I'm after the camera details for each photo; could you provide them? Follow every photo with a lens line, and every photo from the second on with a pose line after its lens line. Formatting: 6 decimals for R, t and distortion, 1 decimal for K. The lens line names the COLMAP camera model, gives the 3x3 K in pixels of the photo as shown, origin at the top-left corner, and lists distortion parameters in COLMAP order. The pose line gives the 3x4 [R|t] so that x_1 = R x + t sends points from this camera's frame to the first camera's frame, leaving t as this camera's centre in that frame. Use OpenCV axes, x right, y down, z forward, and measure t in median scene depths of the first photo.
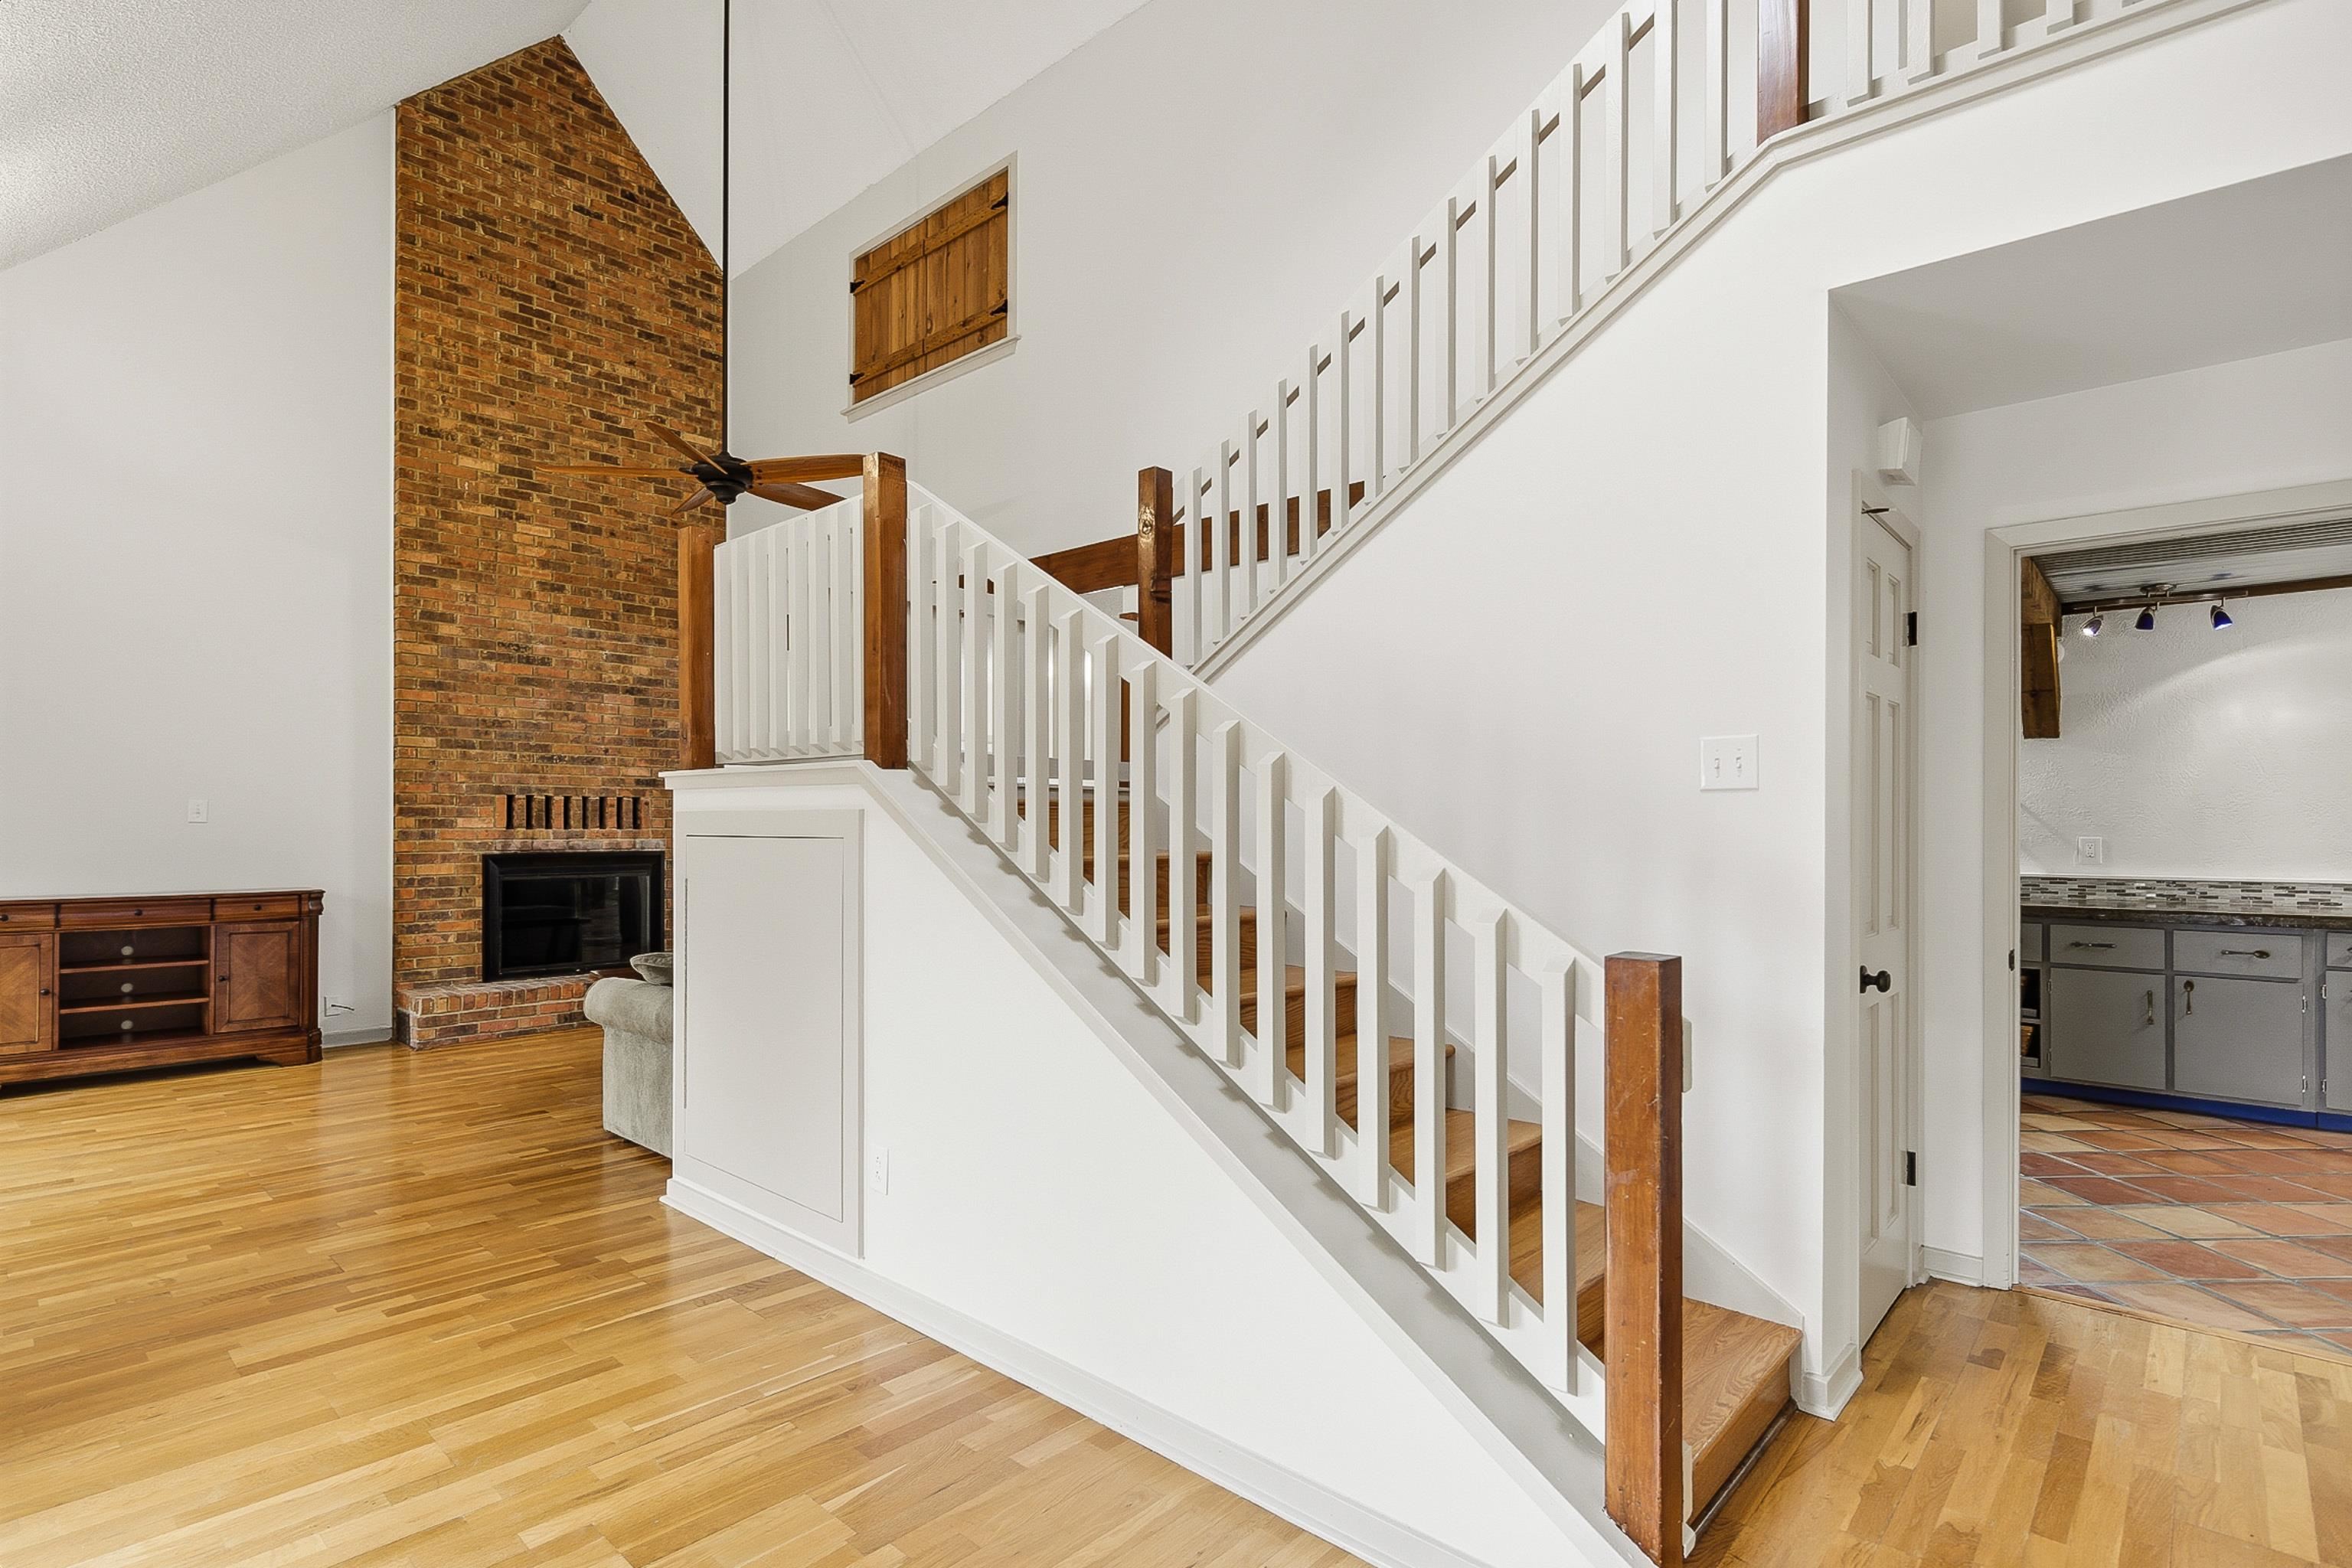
lens RADIAL K [[1138.4, 0, 1146.5], [0, 1138.4, 818.2], [0, 0, 1]] dist [0.000877, 0.000179]
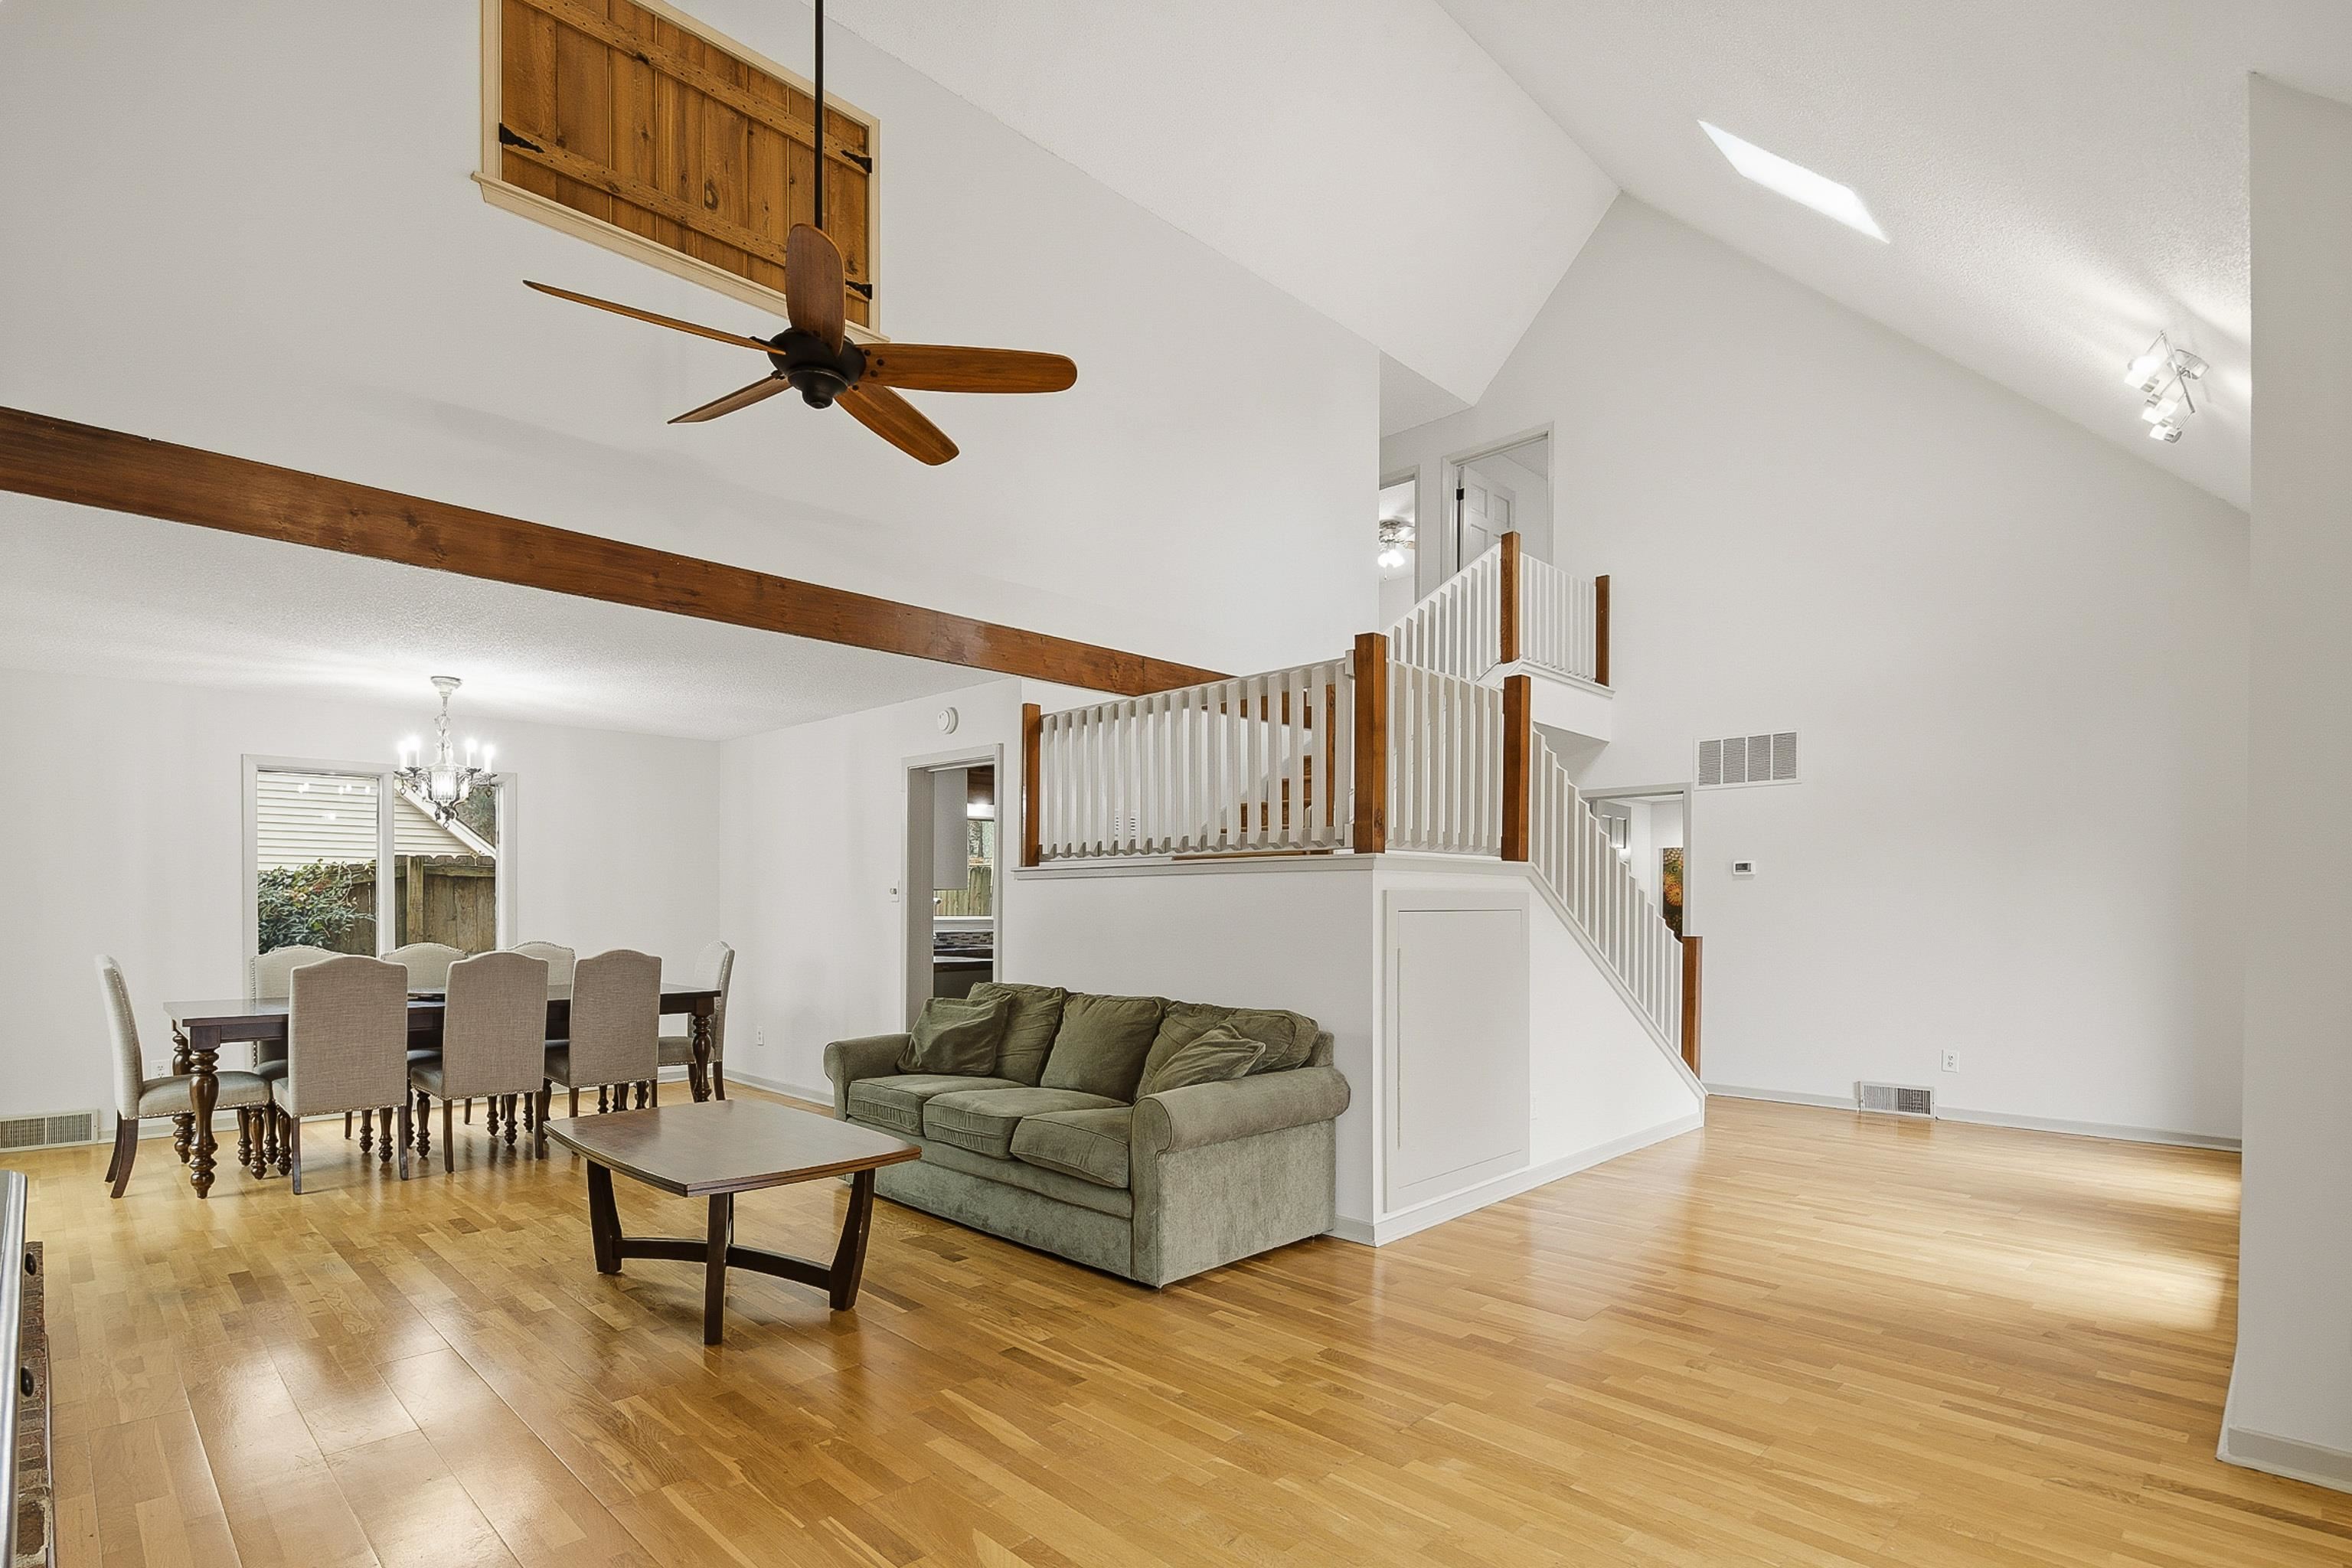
lens RADIAL K [[1150.2, 0, 1170.9], [0, 1150.2, 906.8], [0, 0, 1]] dist [-0.000997, -0.000232]
pose [[0.030782, -0.005753, 0.999510, -0.832009], [-0.005146, 0.999969, 0.005914, 0.003822], [-0.999513, -0.005325, 0.030751, 0.635287]]
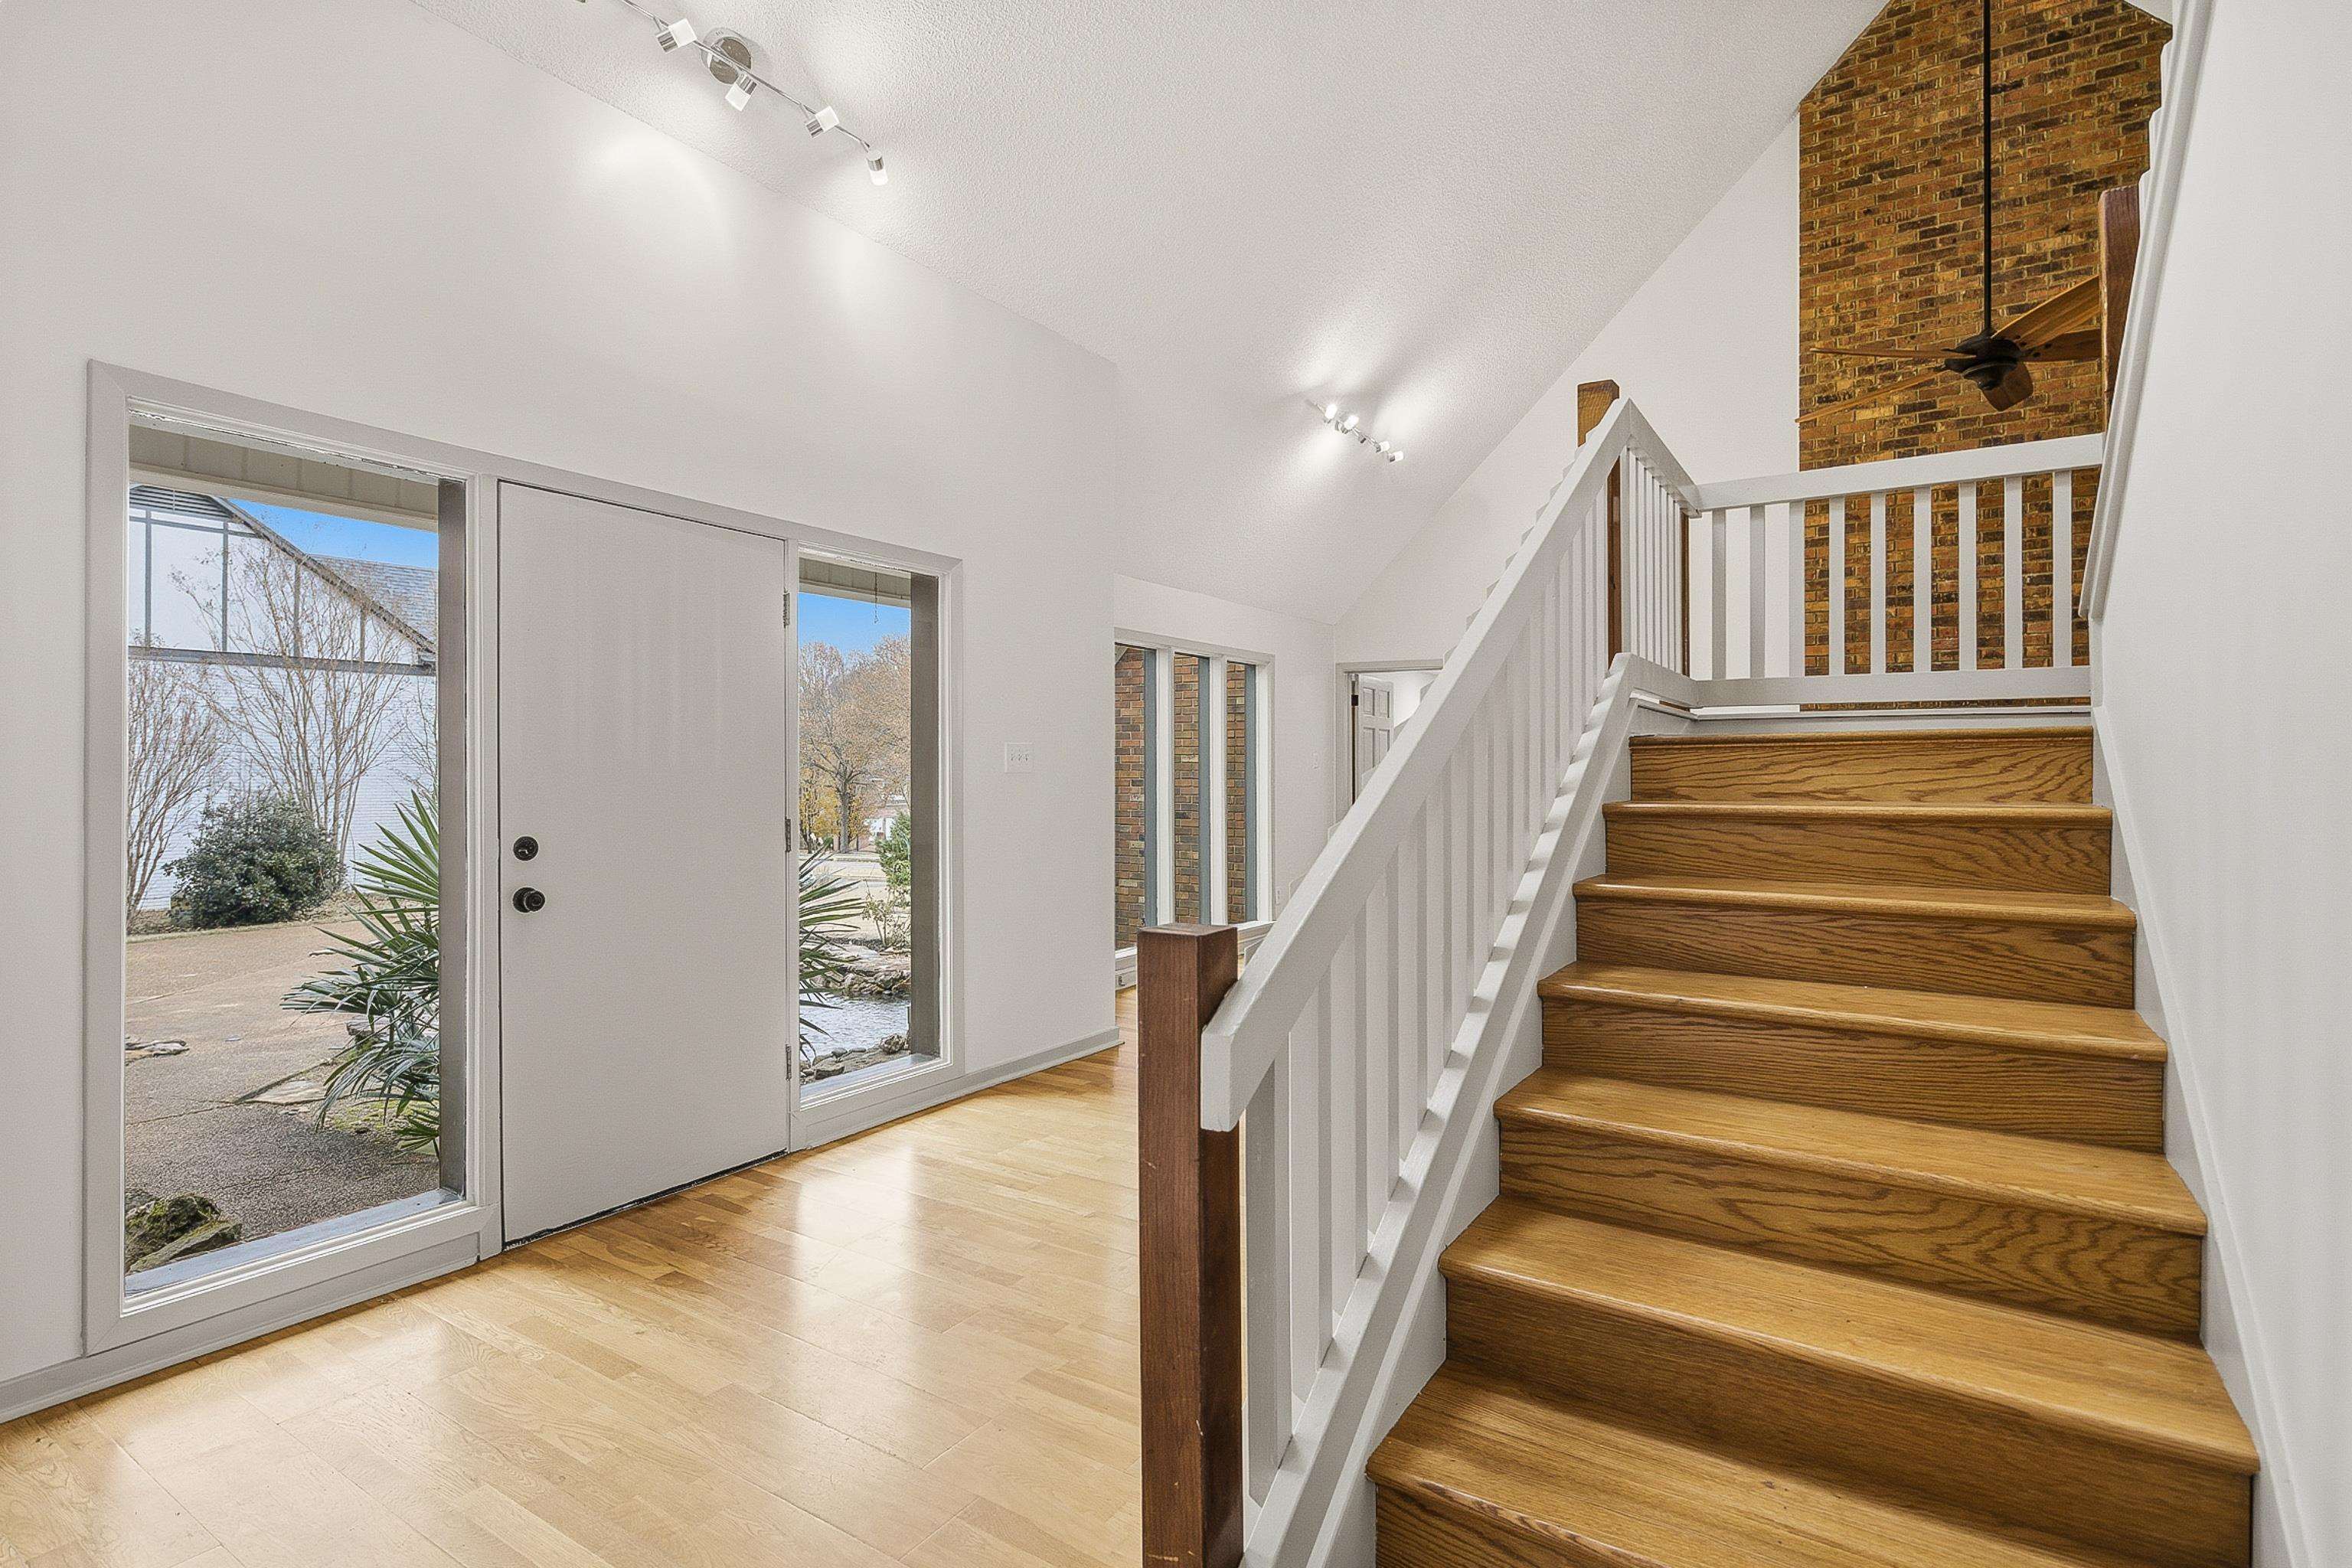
lens RADIAL K [[1145.1, 0, 1174.0], [0, 1145.1, 759.5], [0, 0, 1]] dist [0.002785, -0.000670]
pose [[0.181579, -0.013756, -0.983280, 0.286385], [0.002217, 0.999905, -0.013579, 0.006285], [0.983374, 0.000286, 0.181592, 0.208530]]
